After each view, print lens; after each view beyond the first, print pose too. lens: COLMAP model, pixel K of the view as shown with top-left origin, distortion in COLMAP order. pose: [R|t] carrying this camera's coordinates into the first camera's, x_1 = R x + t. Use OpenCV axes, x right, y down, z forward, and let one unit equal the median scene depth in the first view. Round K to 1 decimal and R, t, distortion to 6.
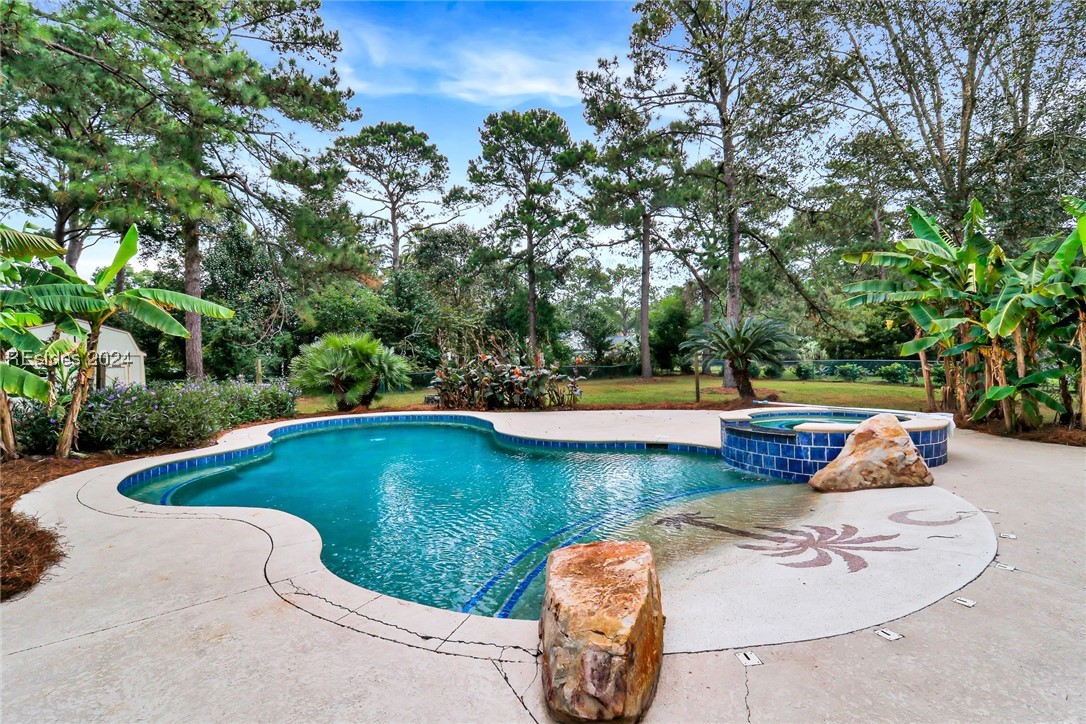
lens RADIAL K [[502.0, 0, 543.0], [0, 502.0, 362.0], [0, 0, 1]] dist [0.001922, -0.000007]
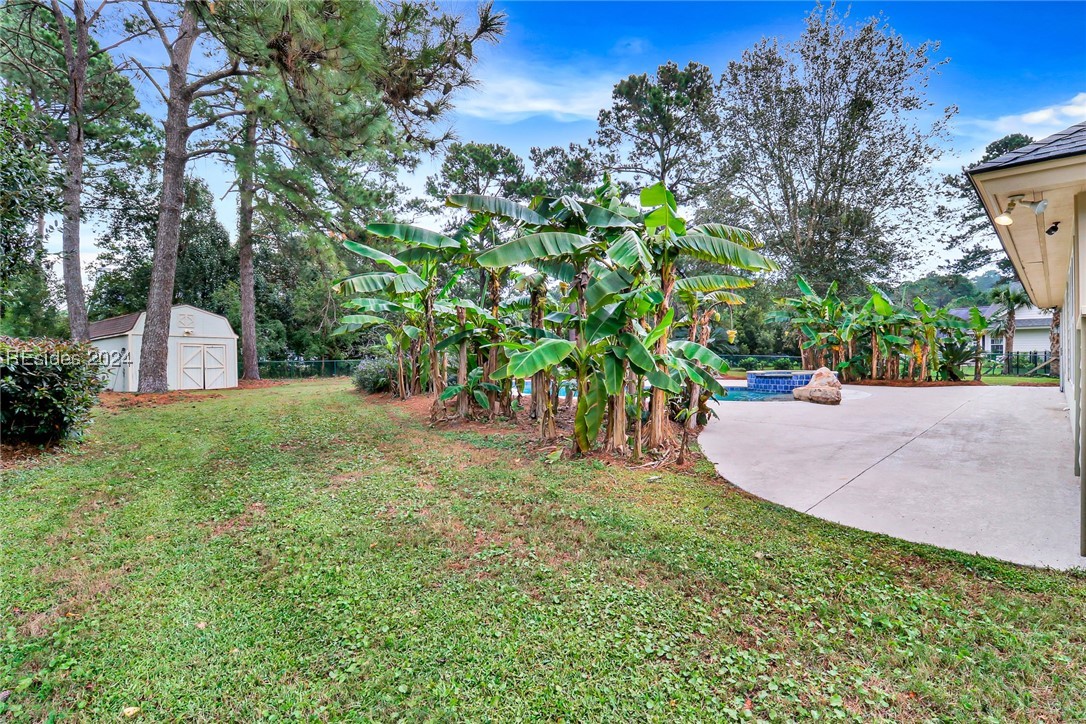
lens RADIAL K [[502.0, 0, 543.0], [0, 502.0, 362.0], [0, 0, 1]] dist [0.001922, -0.000007]
pose [[0.957000, 0.017991, 0.289530, -0.986129], [-0.017895, 0.999835, -0.002979, 0.069320], [-0.289536, -0.002330, 0.957164, -0.736487]]
